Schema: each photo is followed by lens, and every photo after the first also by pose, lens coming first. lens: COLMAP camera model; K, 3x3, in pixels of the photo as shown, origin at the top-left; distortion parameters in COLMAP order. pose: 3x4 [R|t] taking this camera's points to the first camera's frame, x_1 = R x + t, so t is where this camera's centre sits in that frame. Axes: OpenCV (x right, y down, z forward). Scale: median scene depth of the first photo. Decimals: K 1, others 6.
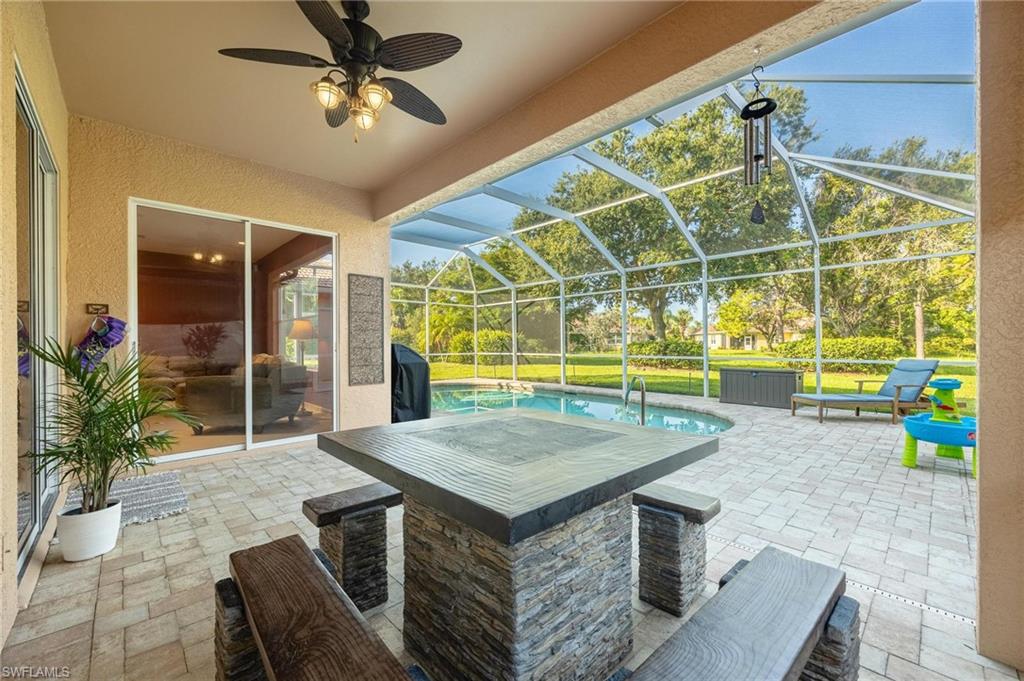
lens RADIAL K [[418.7, 0, 520.2], [0, 418.7, 342.0], [0, 0, 1]] dist [0.009168, -0.001289]
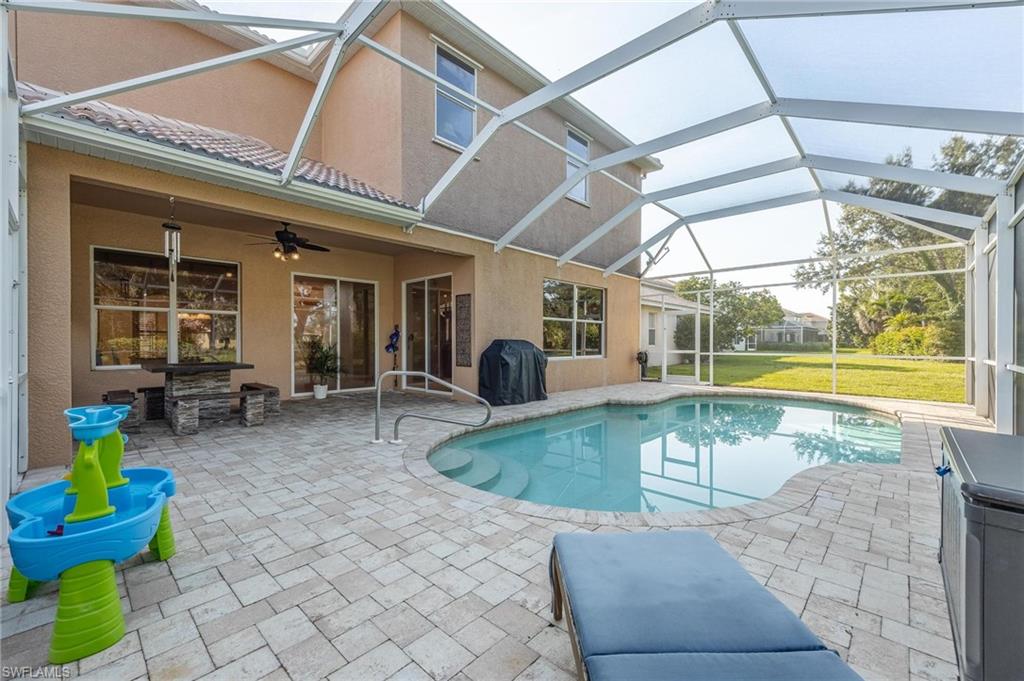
lens RADIAL K [[418.7, 0, 508.6], [0, 418.7, 343.3], [0, 0, 1]] dist [0.009168, -0.001289]
pose [[0.029569, 0.007189, -0.999537, 0.402869], [0.003119, 0.999969, 0.007284, 0.002574], [0.999558, -0.003333, 0.029546, 0.389481]]
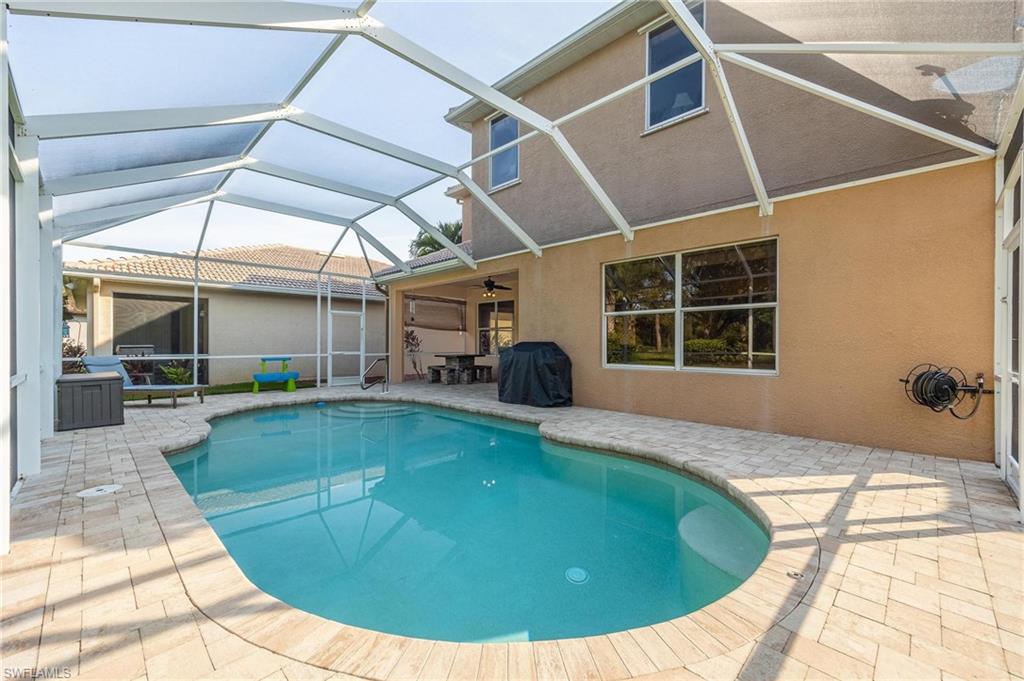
lens RADIAL K [[415.0, 0, 514.5], [0, 415.0, 341.2], [0, 0, 1]] dist [-0.003209, -0.000230]
pose [[-0.999928, 0.000145, -0.012030, -0.099810], [0.000248, 0.999963, -0.008542, 0.005665], [0.012029, -0.008545, -0.999891, 0.941642]]
